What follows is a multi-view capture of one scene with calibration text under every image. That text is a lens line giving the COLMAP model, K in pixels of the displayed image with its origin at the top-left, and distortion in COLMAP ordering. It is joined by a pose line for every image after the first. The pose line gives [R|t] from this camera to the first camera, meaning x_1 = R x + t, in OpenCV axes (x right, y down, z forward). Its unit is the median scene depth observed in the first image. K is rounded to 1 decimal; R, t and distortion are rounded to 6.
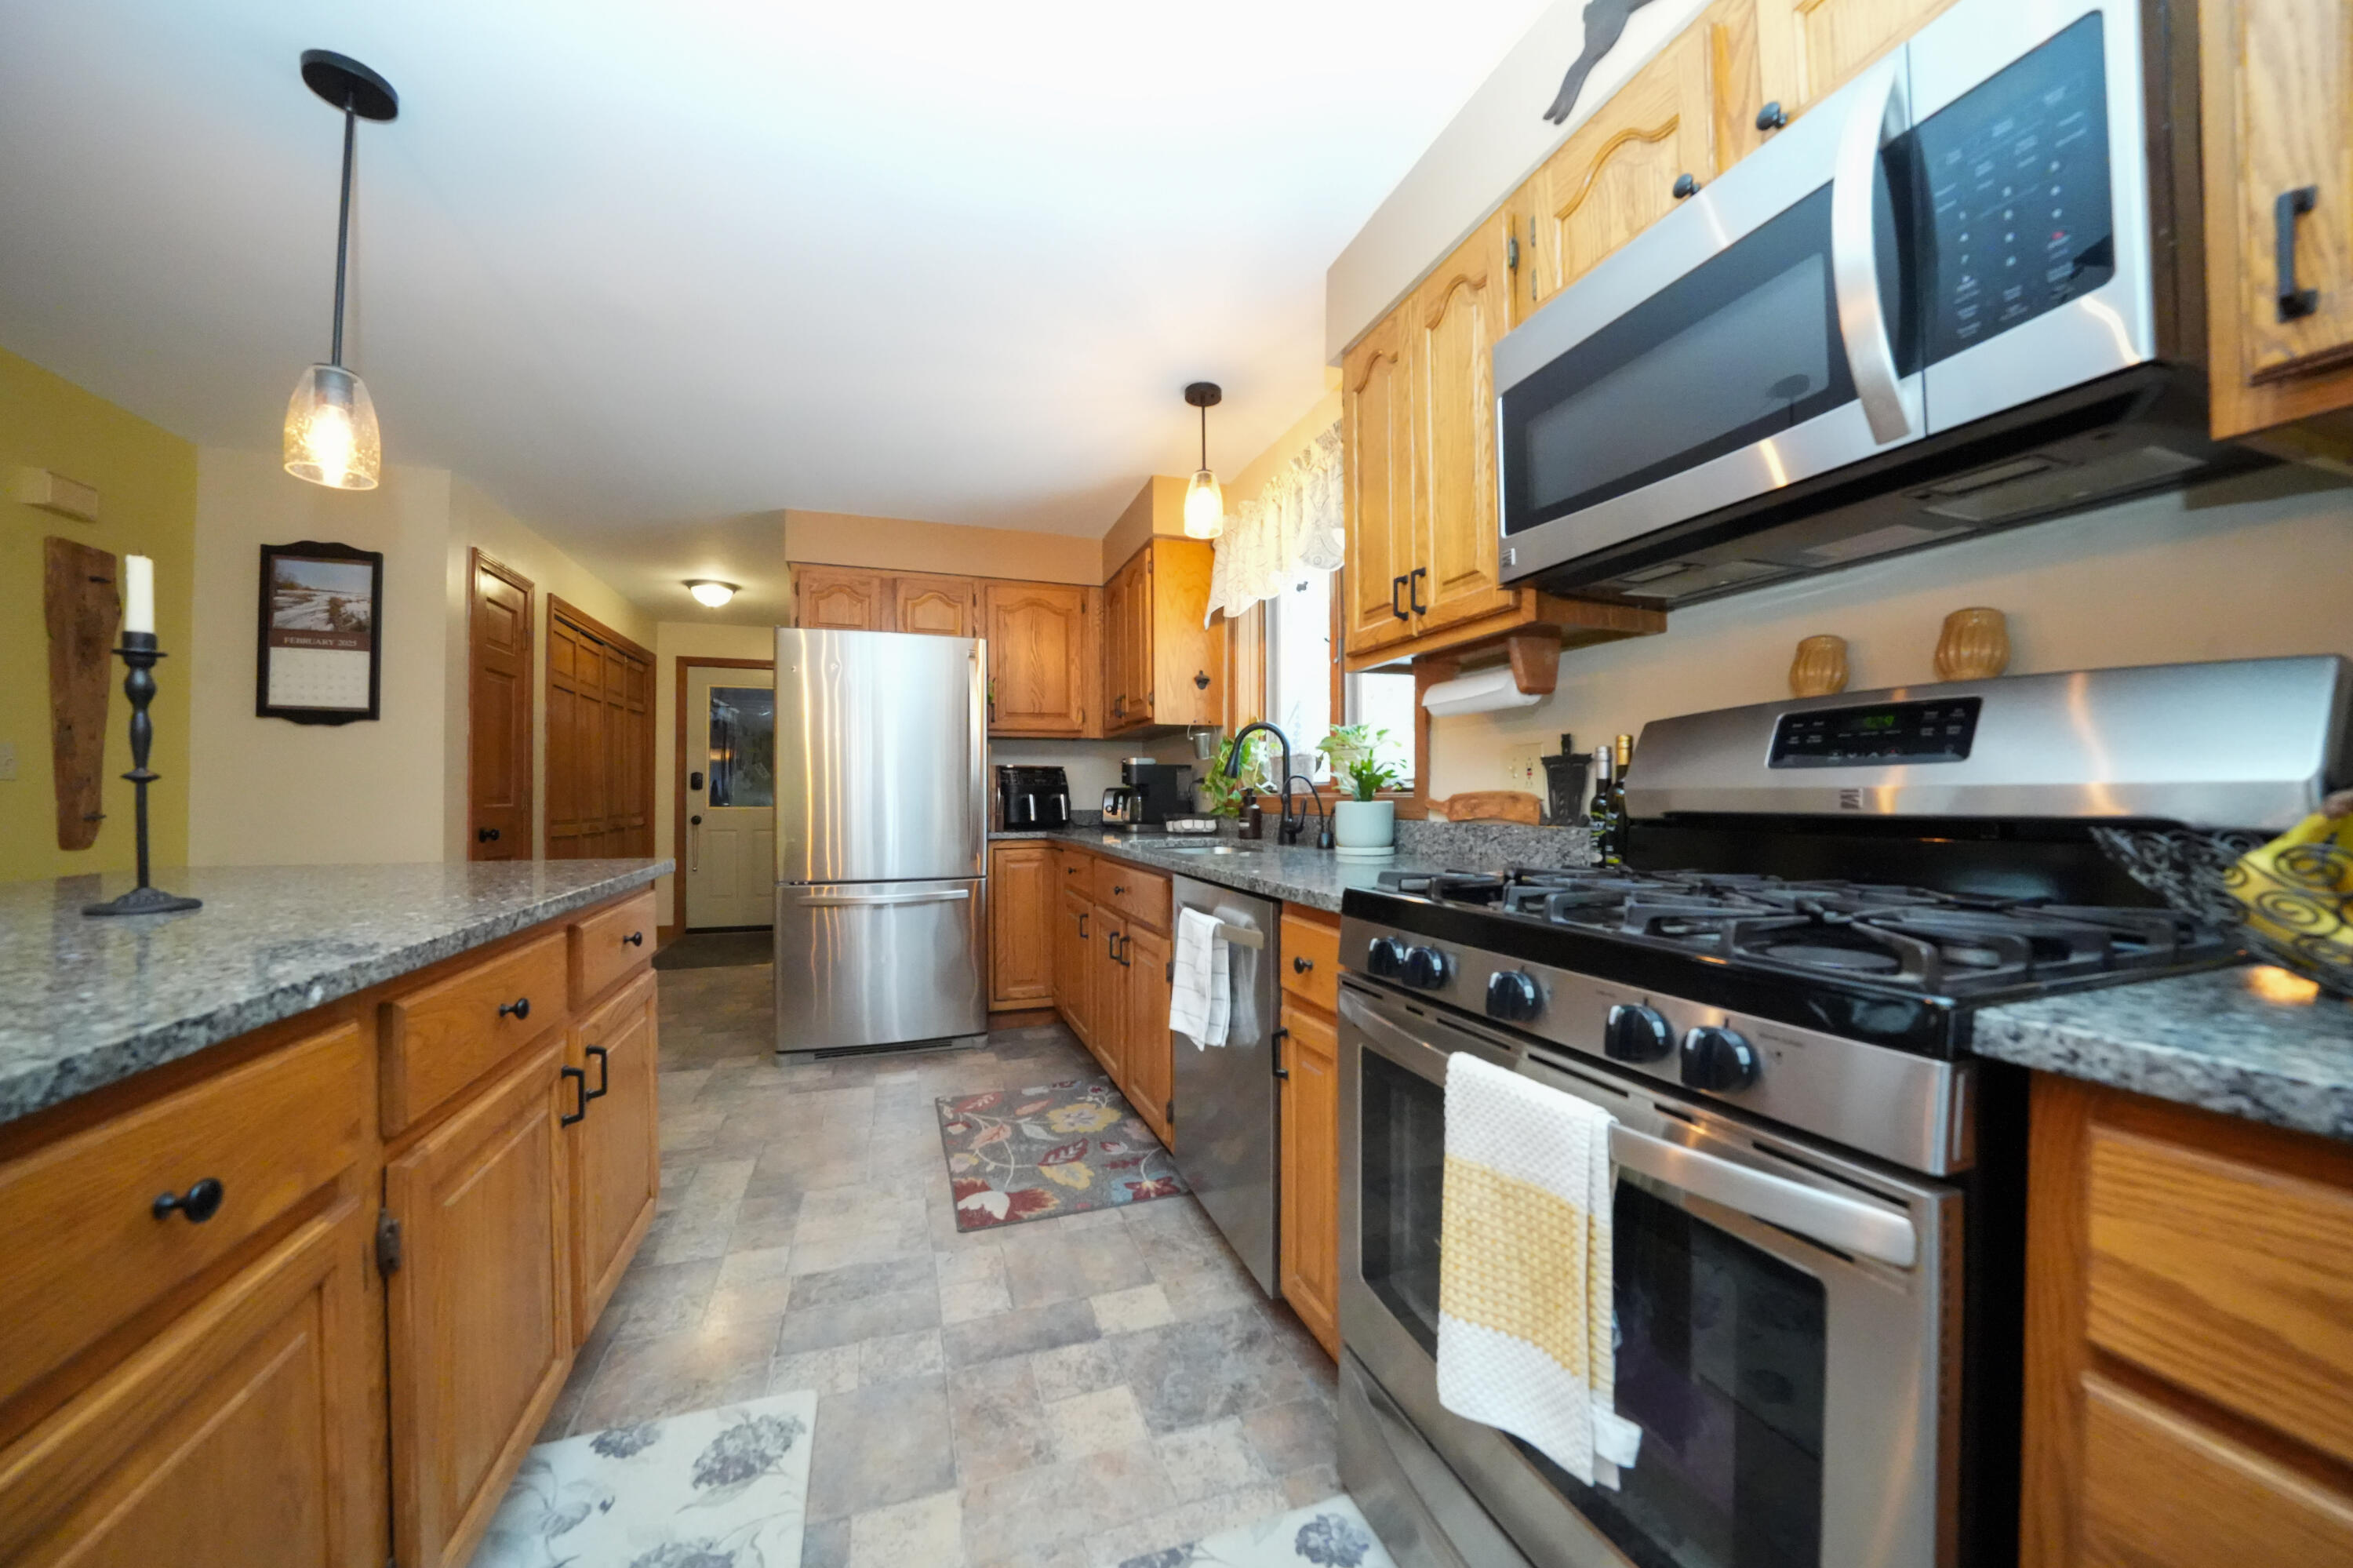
lens RADIAL K [[826.5, 0, 1170.9], [0, 826.5, 790.1], [0, 0, 1]] dist [-0.021500, 0.002514]
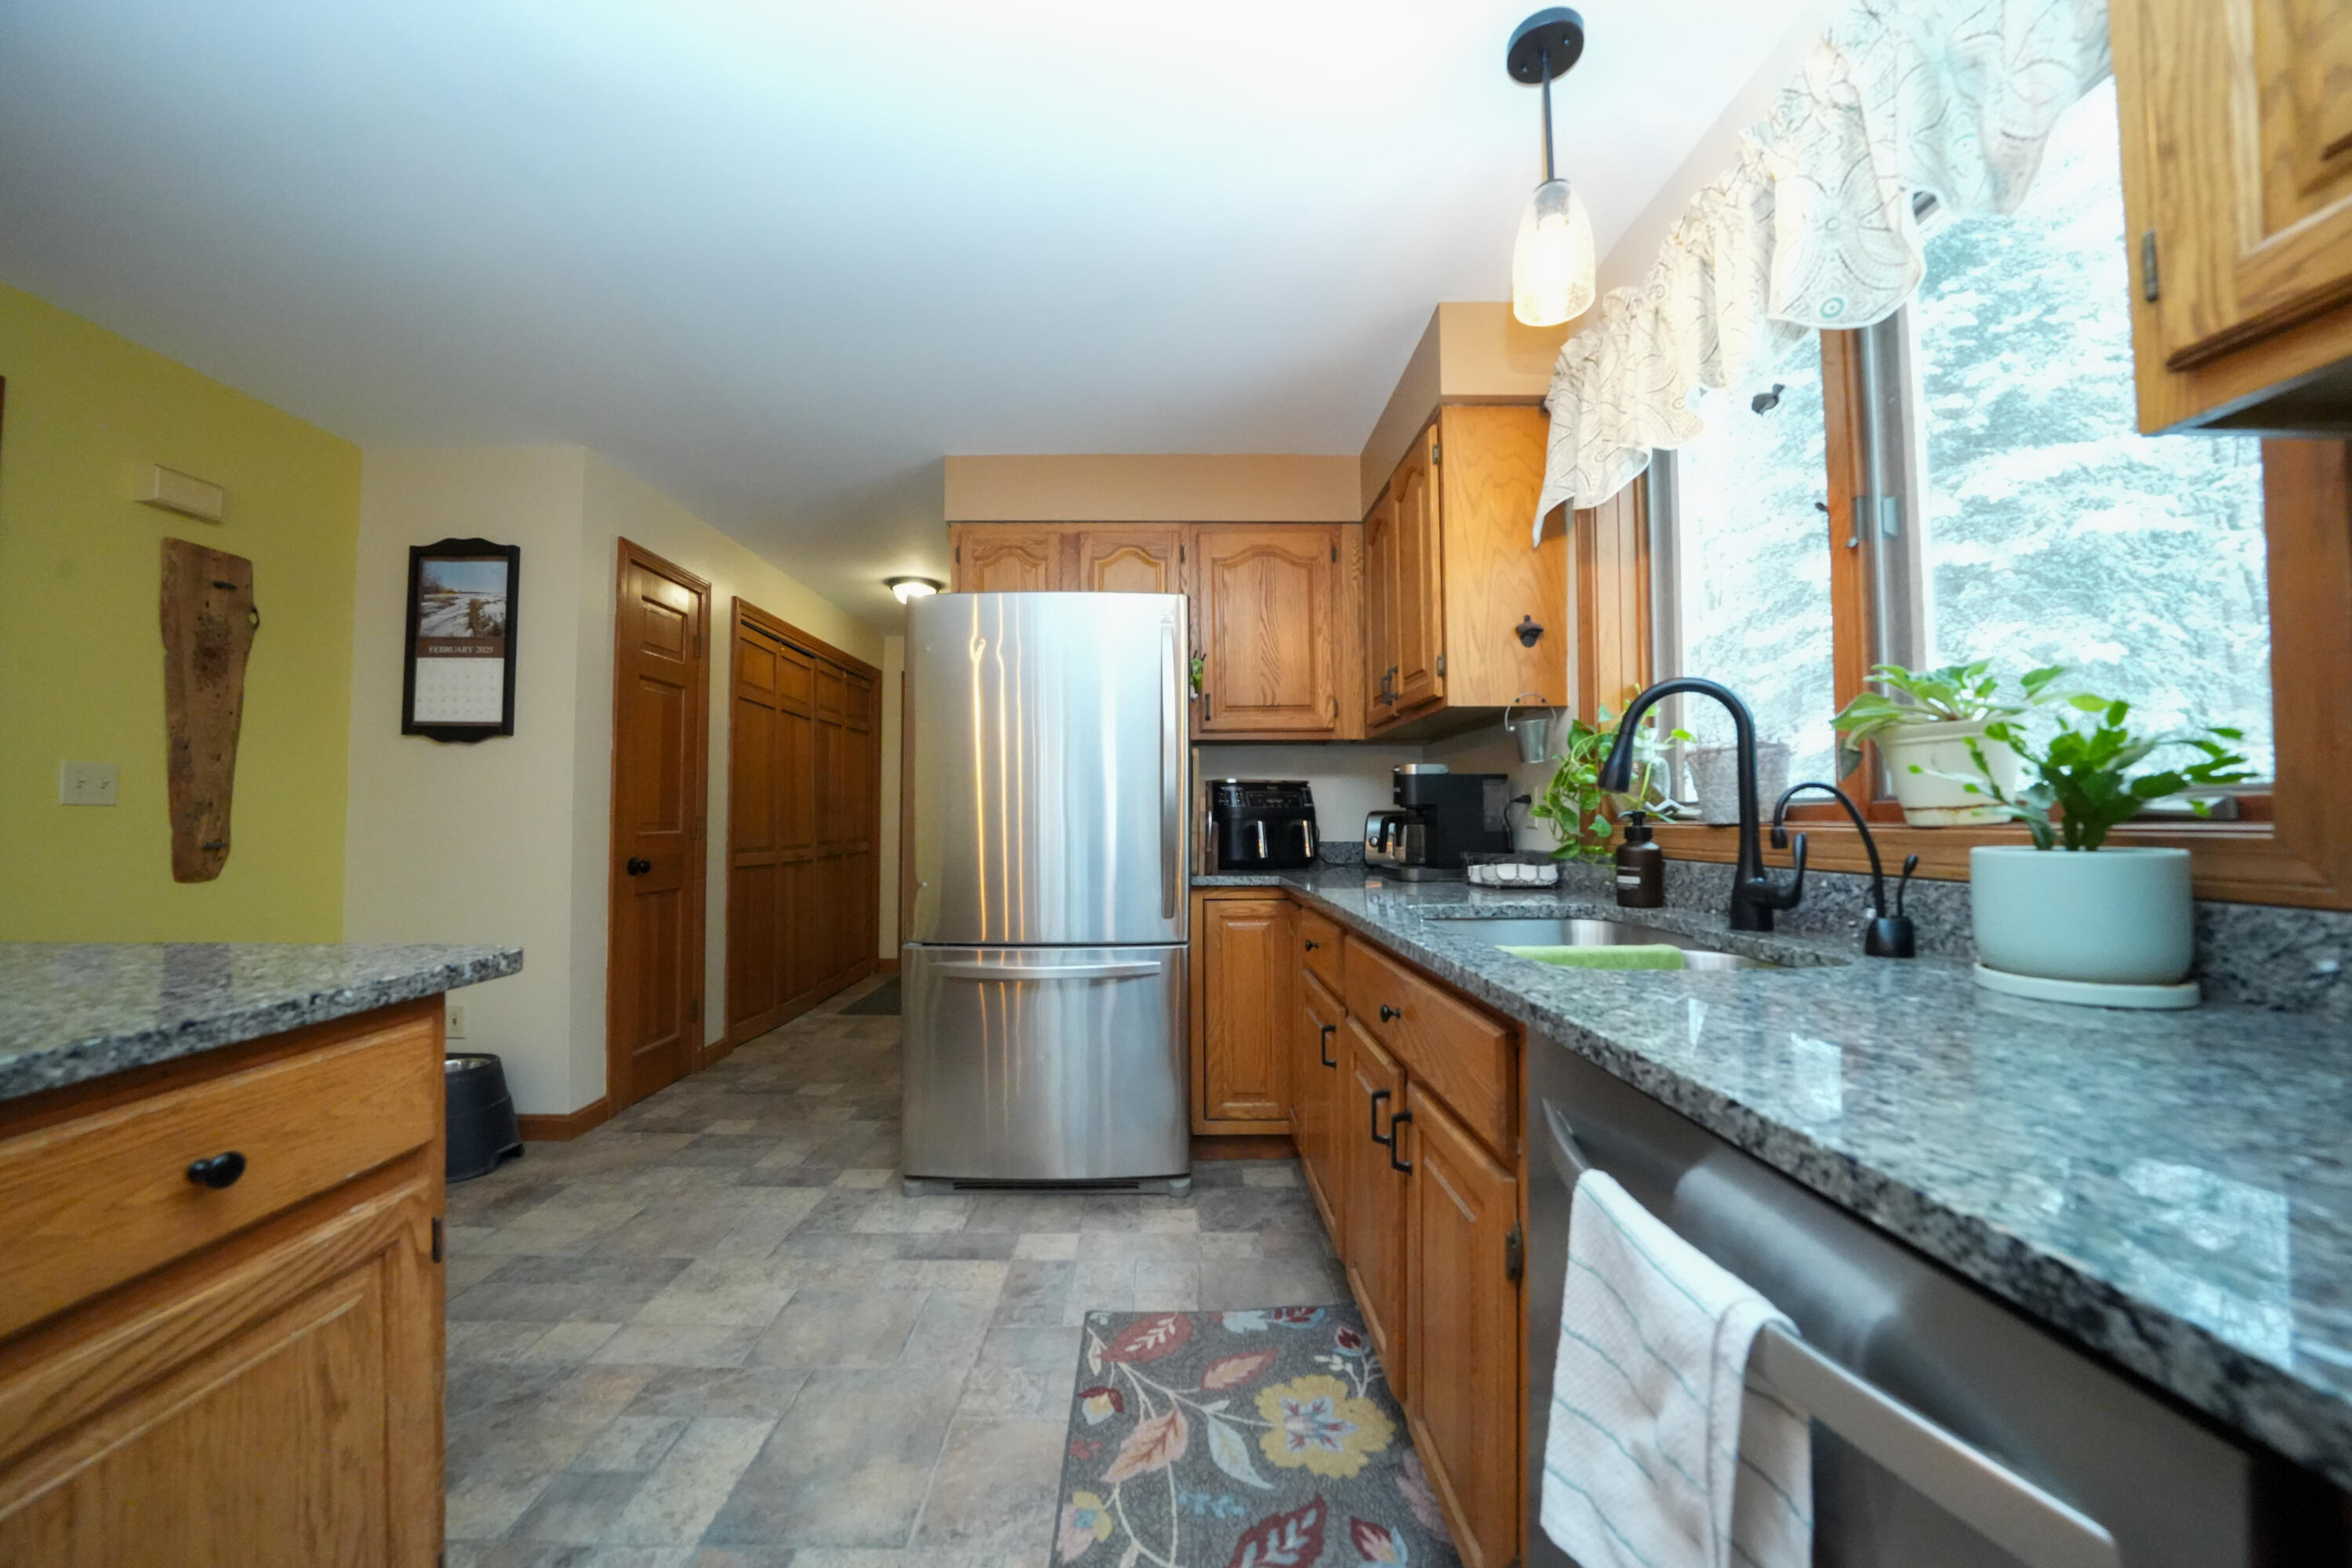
lens RADIAL K [[826.1, 0, 1170.4], [0, 826.1, 790.1], [0, 0, 1]] dist [-0.021500, 0.002514]
pose [[0.948188, -0.010084, -0.317551, -0.023402], [0.001785, 0.999649, -0.026417, -0.002881], [0.317706, 0.024482, 0.947873, 0.396209]]
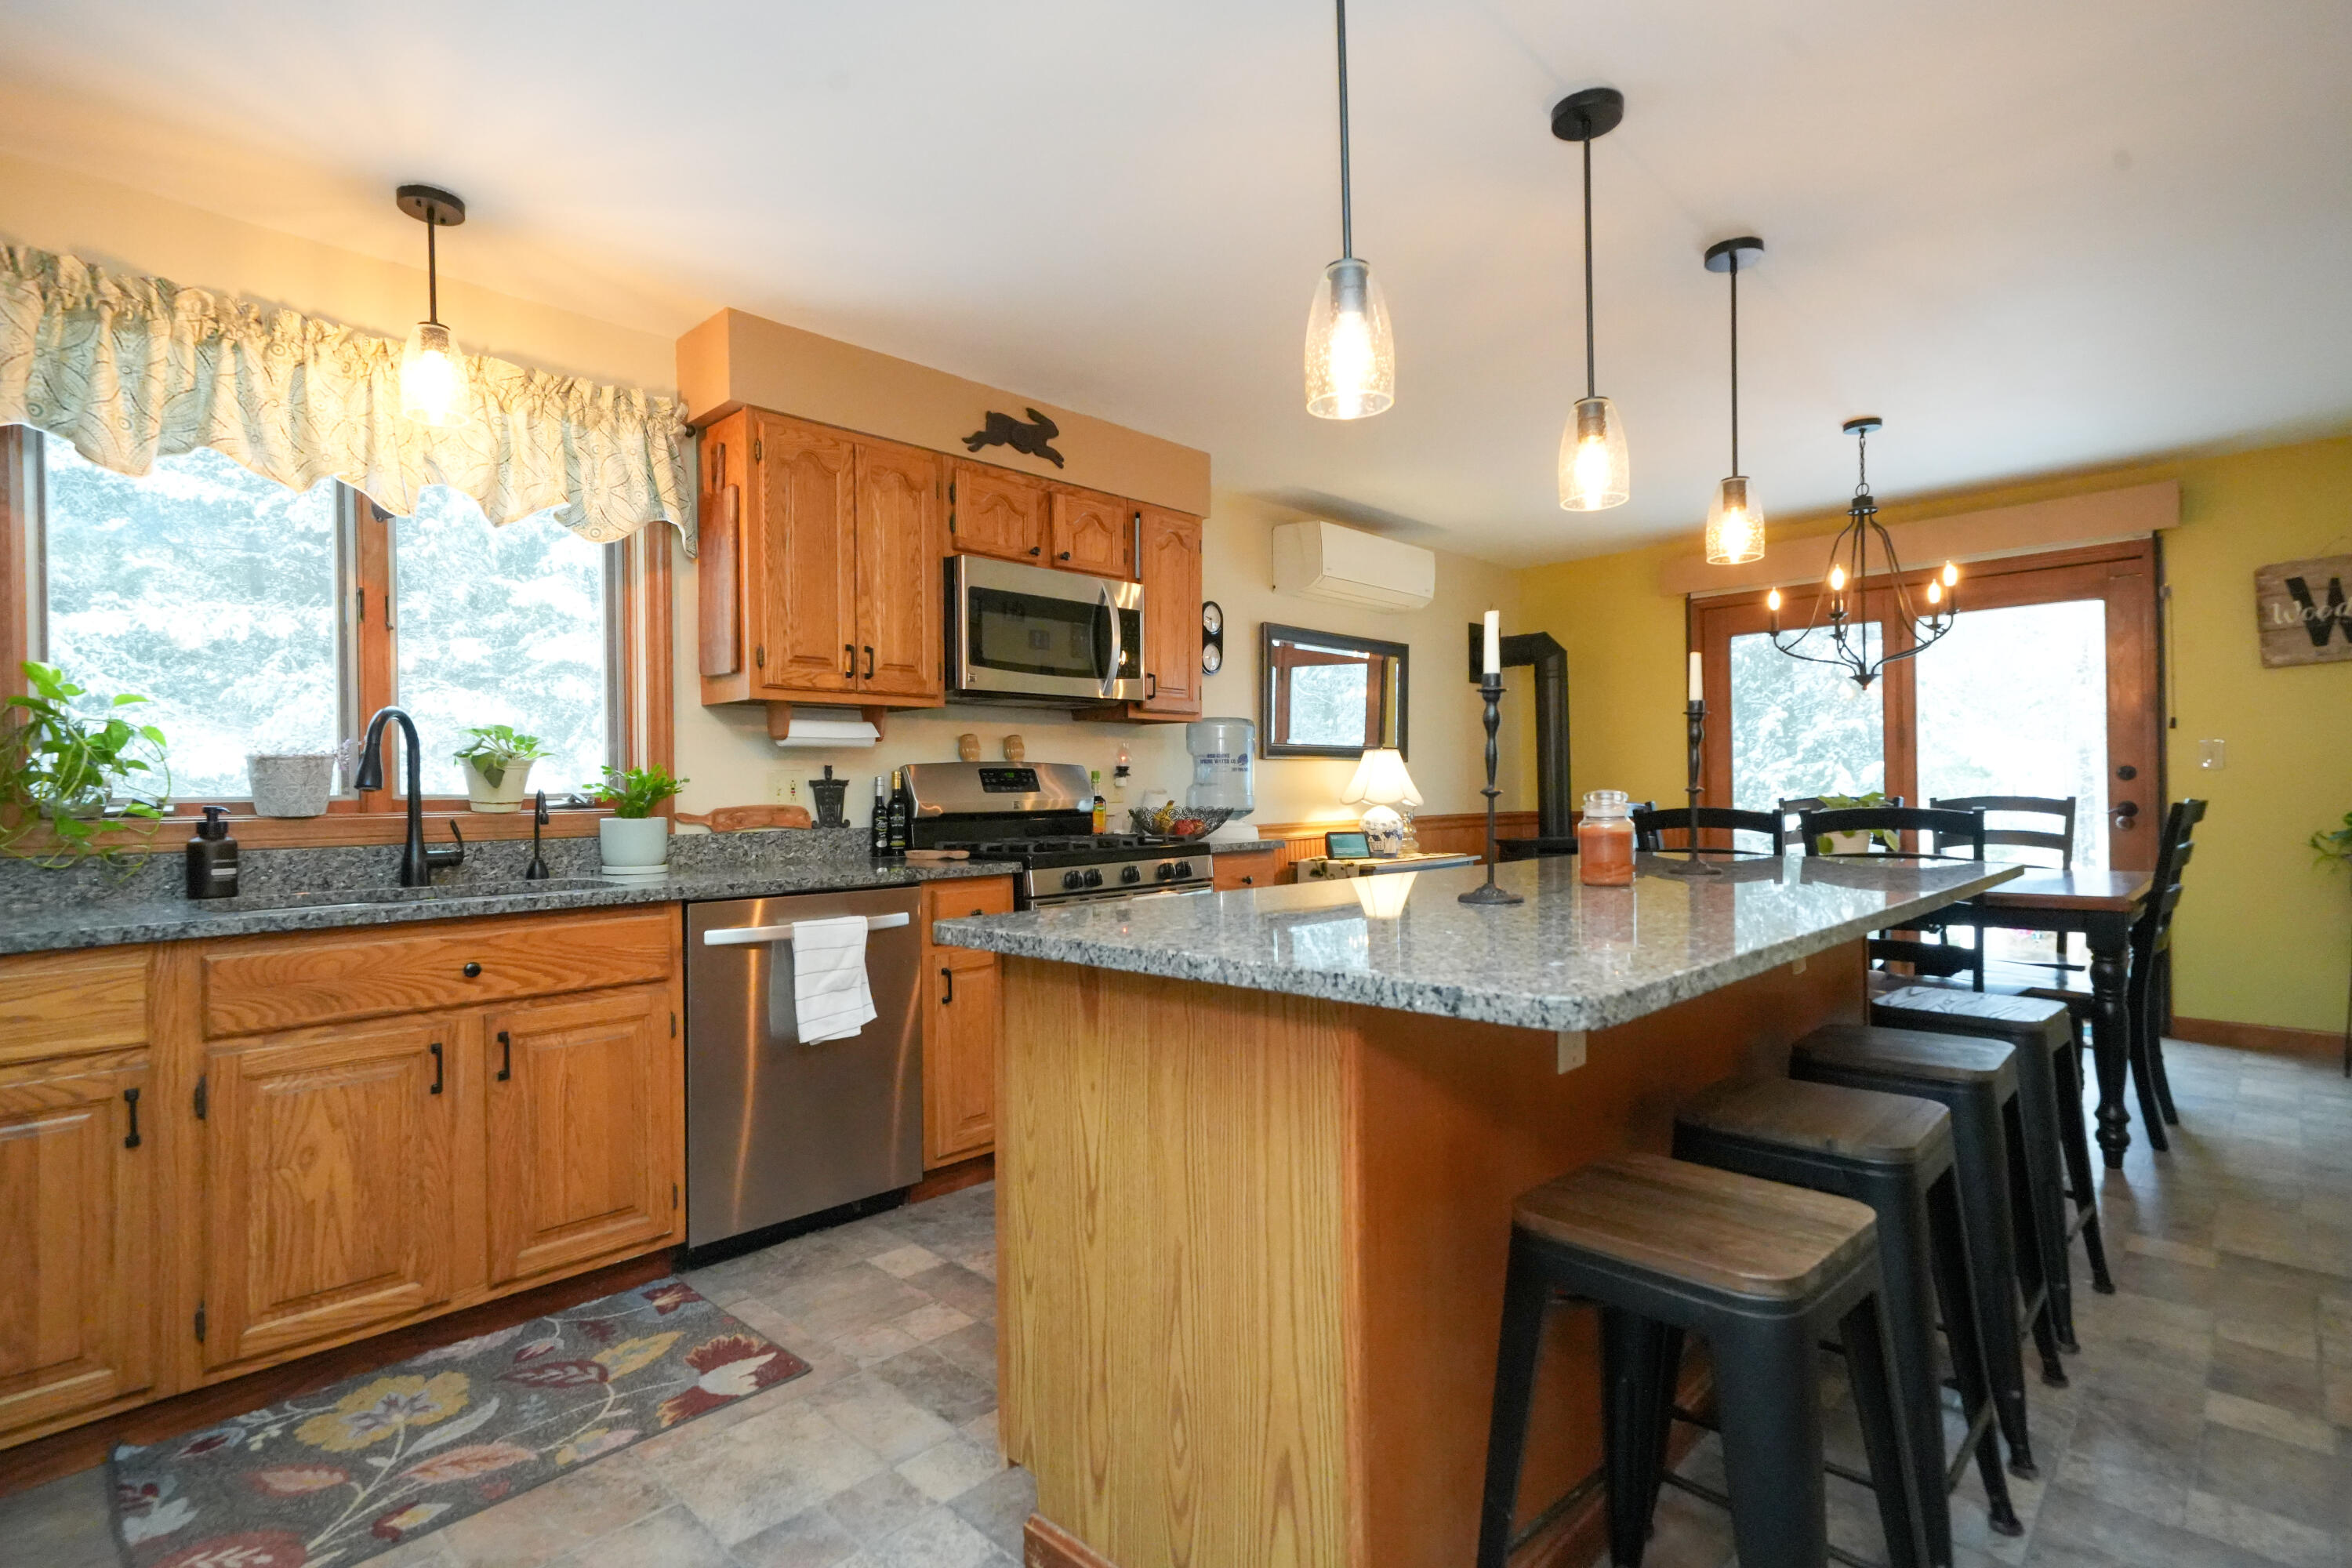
lens RADIAL K [[1097.7, 0, 1176.0], [0, 1097.7, 784.0], [0, 0, 1]] dist [0.017616, 0.001838]
pose [[-0.454955, 0.012113, 0.890432, -0.889612], [0.009671, 0.999916, -0.008662, -0.005951], [-0.890462, 0.004670, -0.455034, 0.762981]]
